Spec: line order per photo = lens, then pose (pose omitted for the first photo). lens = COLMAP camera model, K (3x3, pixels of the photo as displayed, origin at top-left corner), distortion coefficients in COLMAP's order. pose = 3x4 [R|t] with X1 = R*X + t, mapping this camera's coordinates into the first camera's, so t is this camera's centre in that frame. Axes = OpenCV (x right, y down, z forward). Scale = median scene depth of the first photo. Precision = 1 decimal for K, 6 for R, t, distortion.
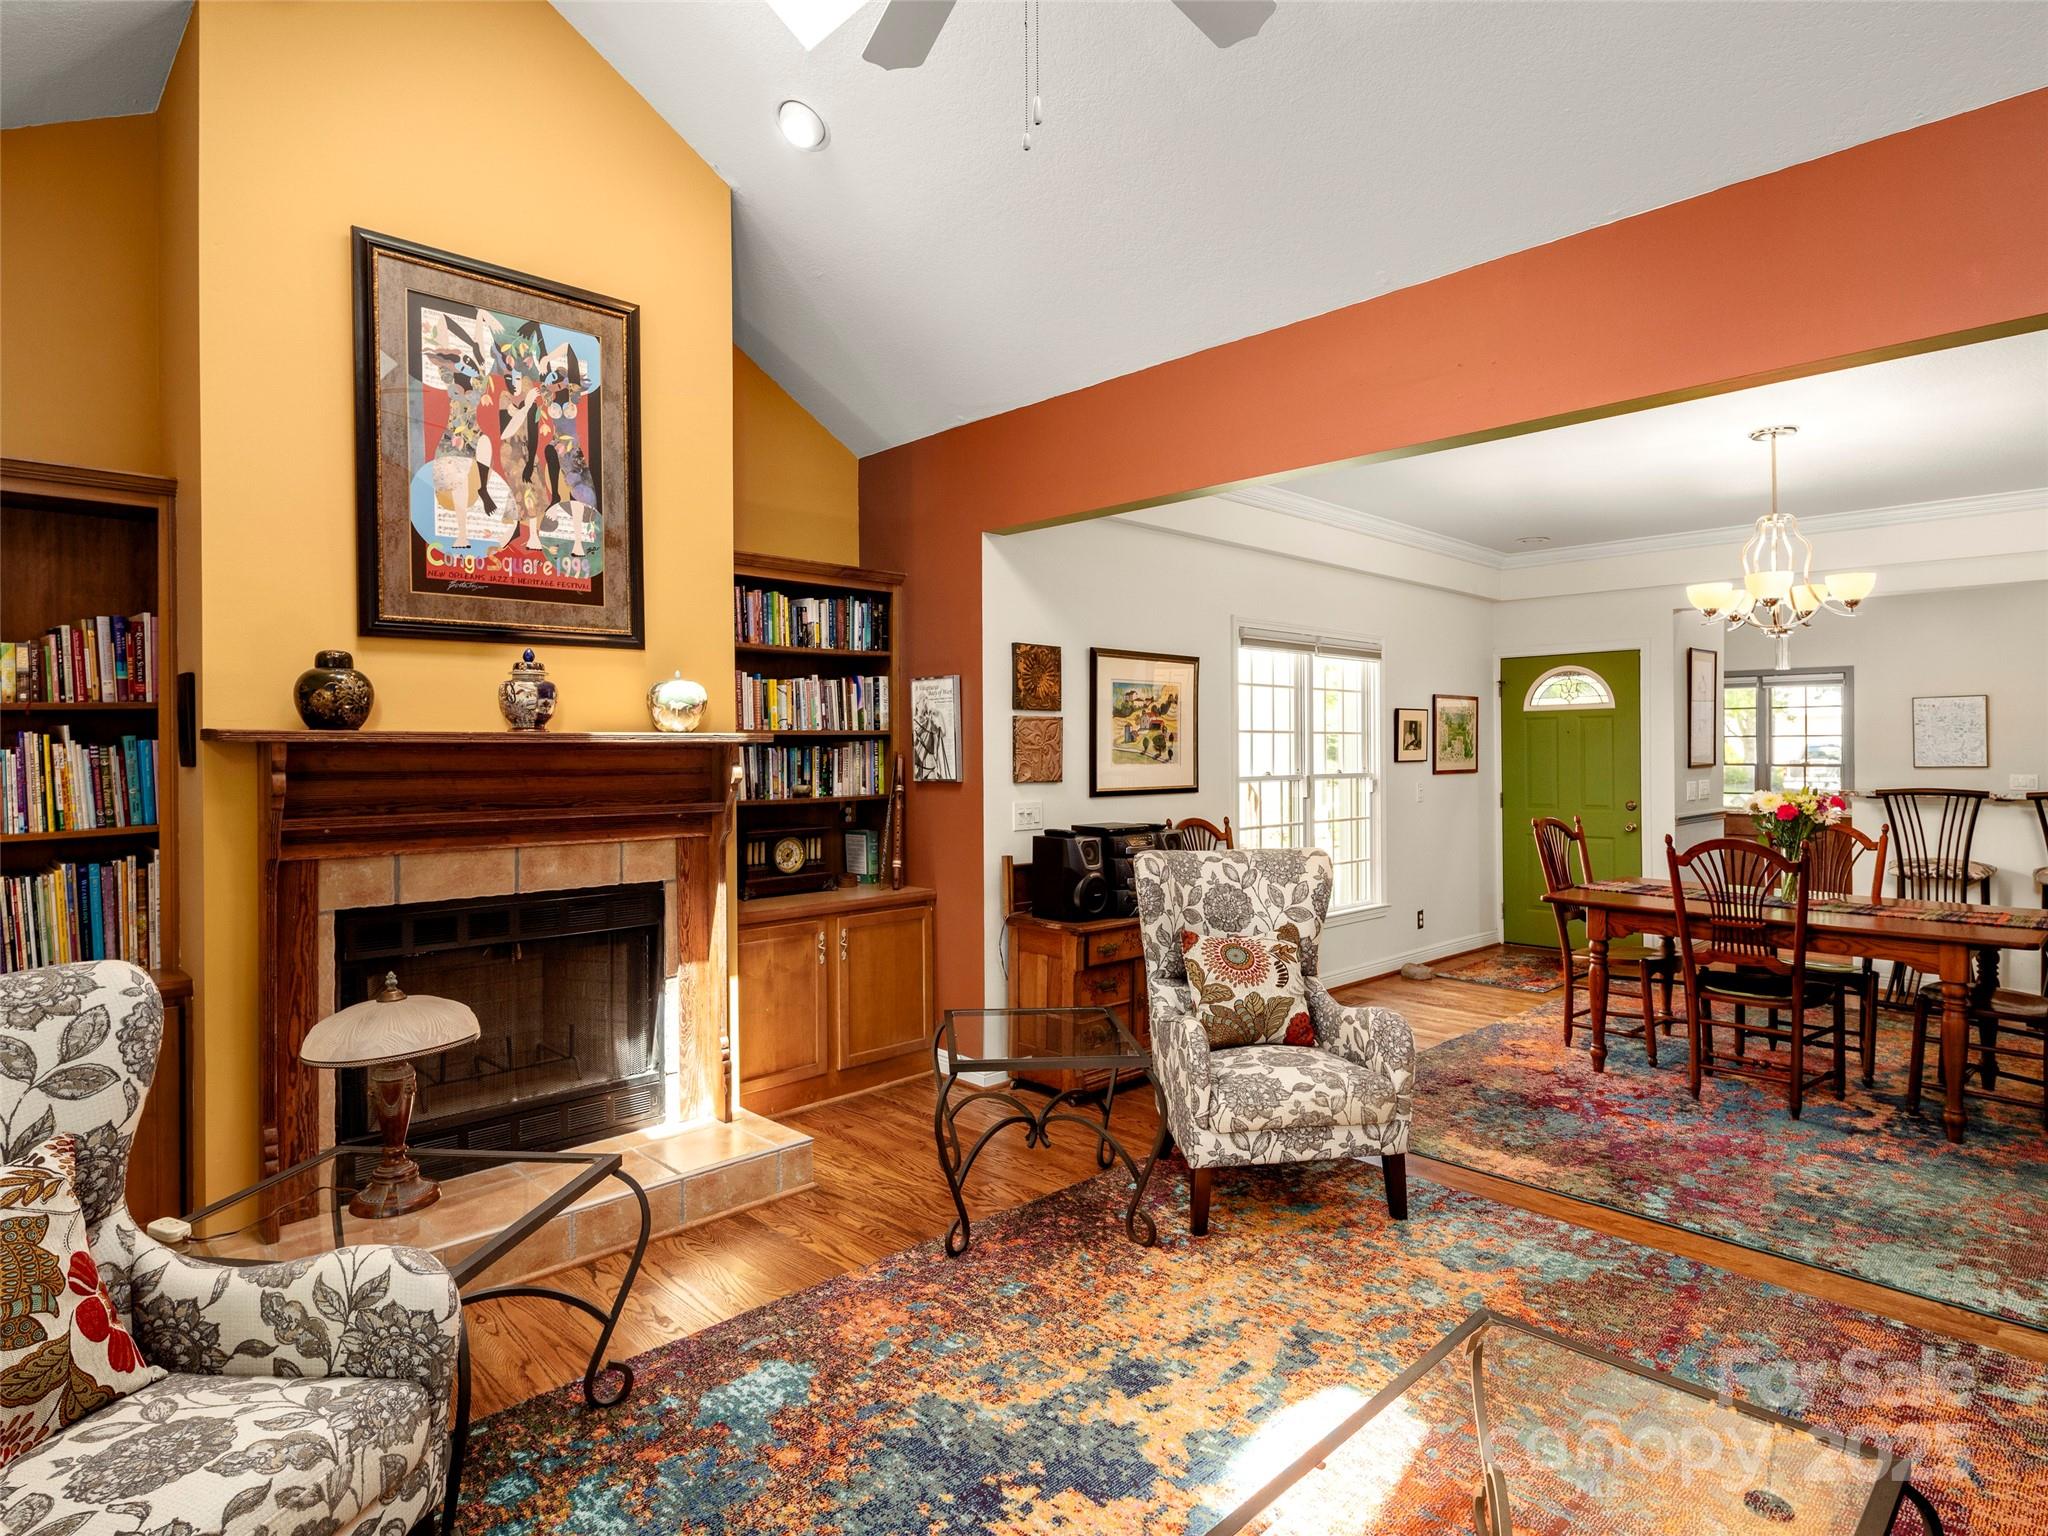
lens RADIAL K [[1128.9, 0, 1036.0], [0, 1128.9, 756.4], [0, 0, 1]] dist [0.006861, -0.006680]
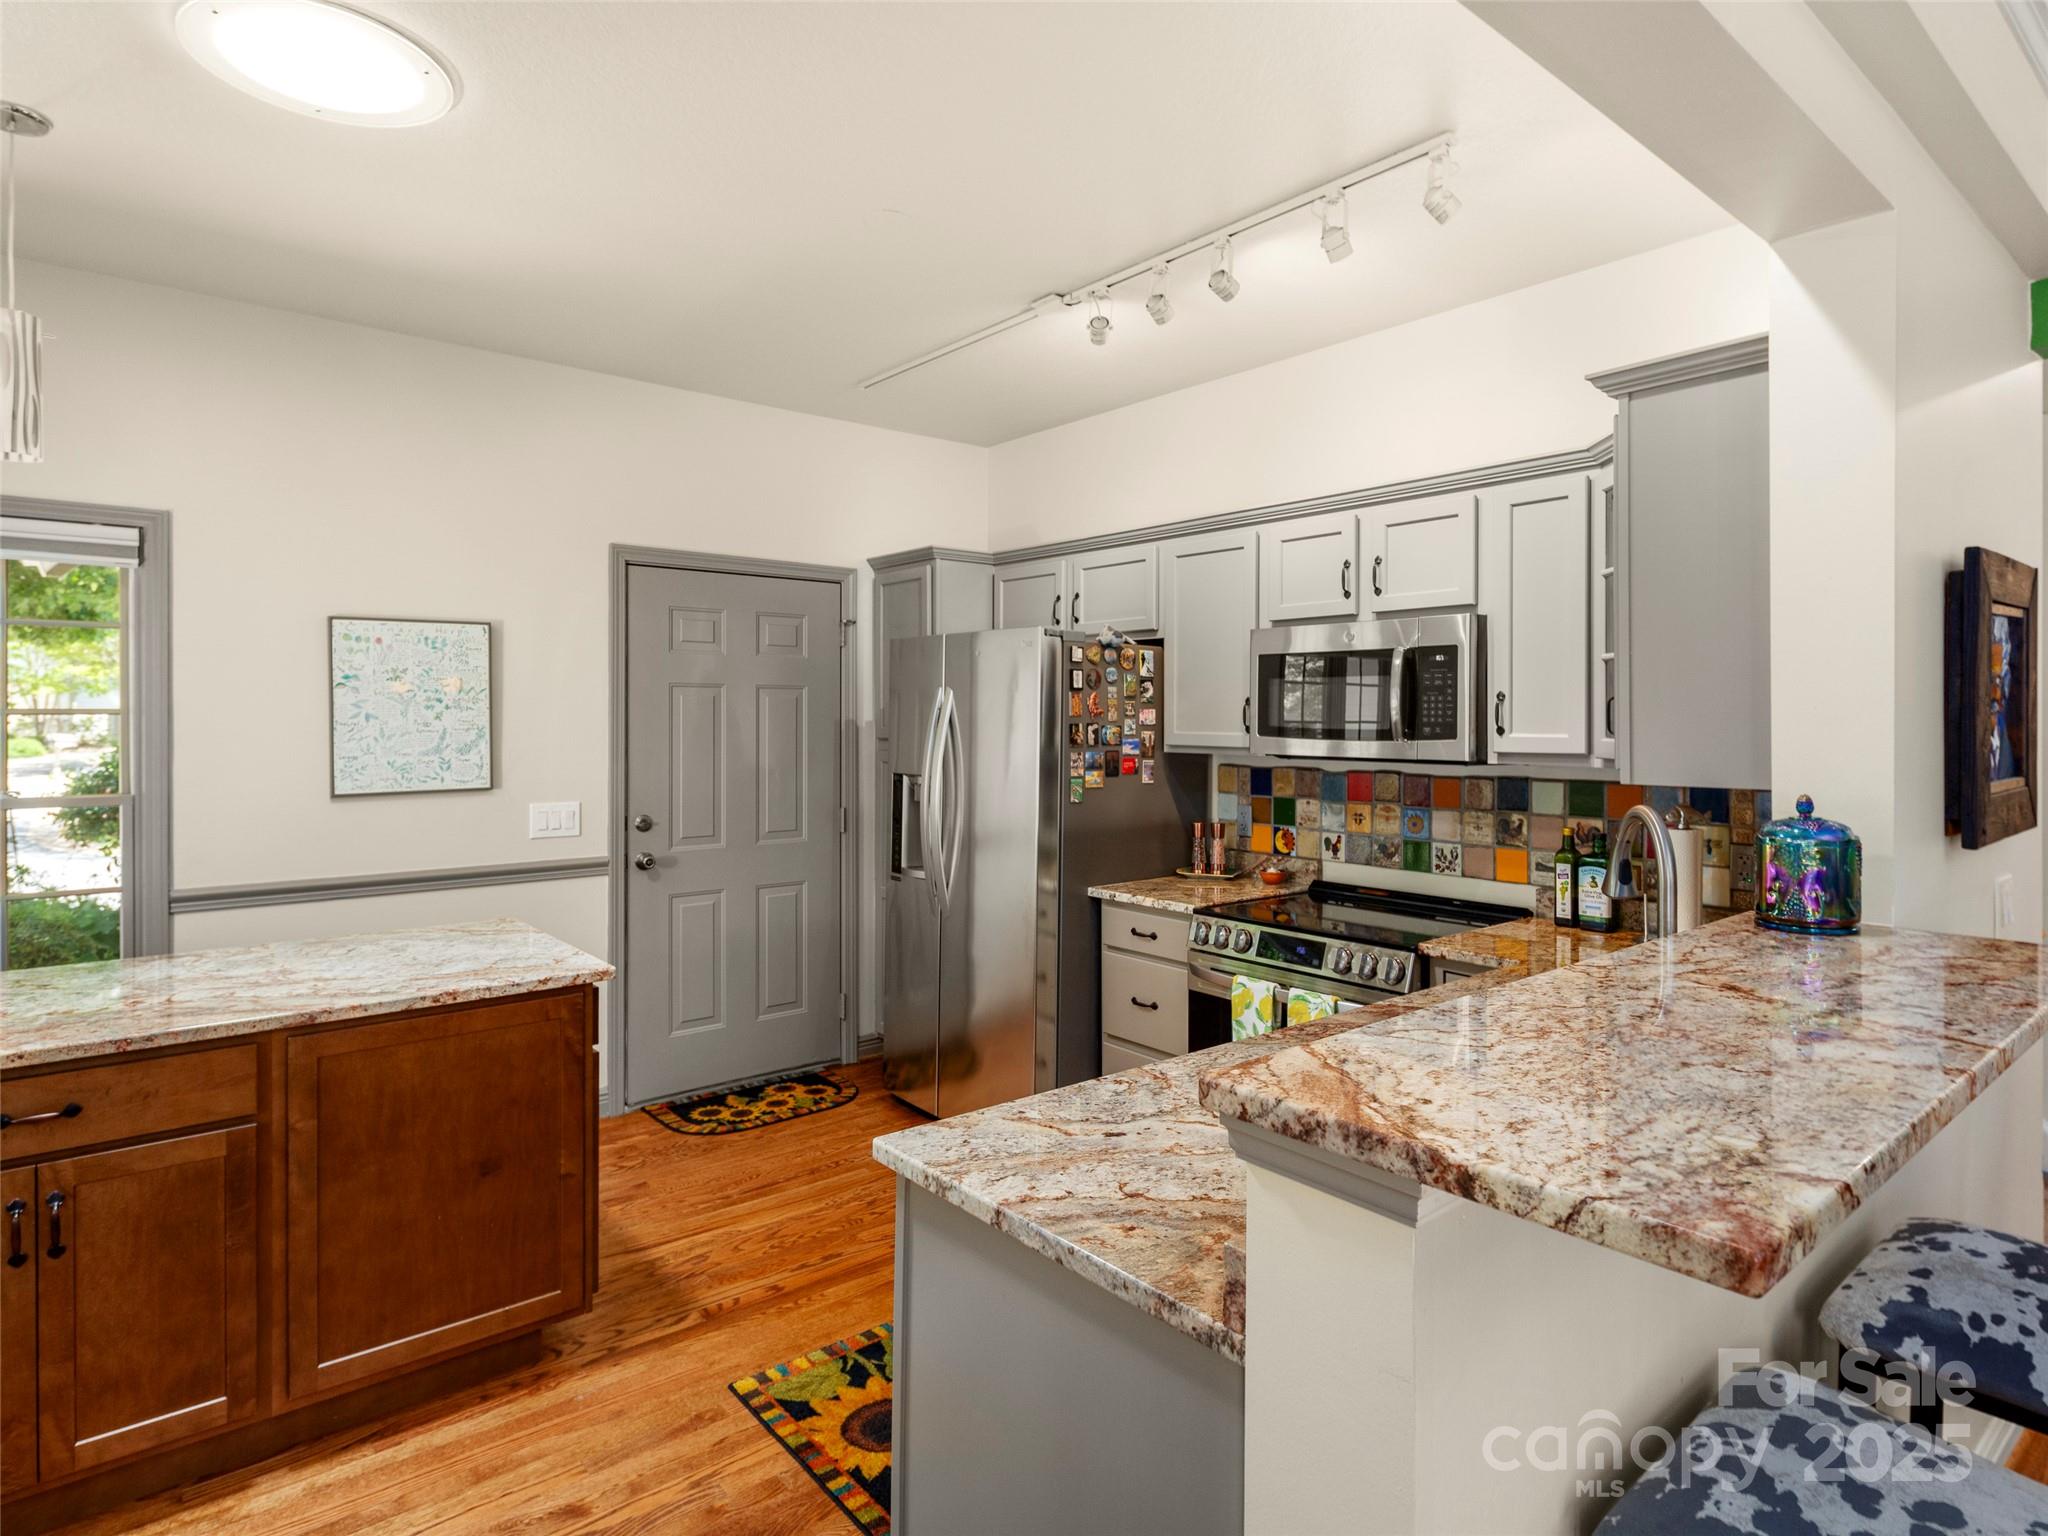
lens RADIAL K [[1128.9, 0, 1039.9], [0, 1128.9, 724.4], [0, 0, 1]] dist [0.006861, -0.006680]
pose [[0.081115, -0.001229, 0.996704, 1.093928], [0.006856, 0.999976, 0.000675, -0.037192], [-0.996681, 0.006778, 0.081122, 1.935716]]
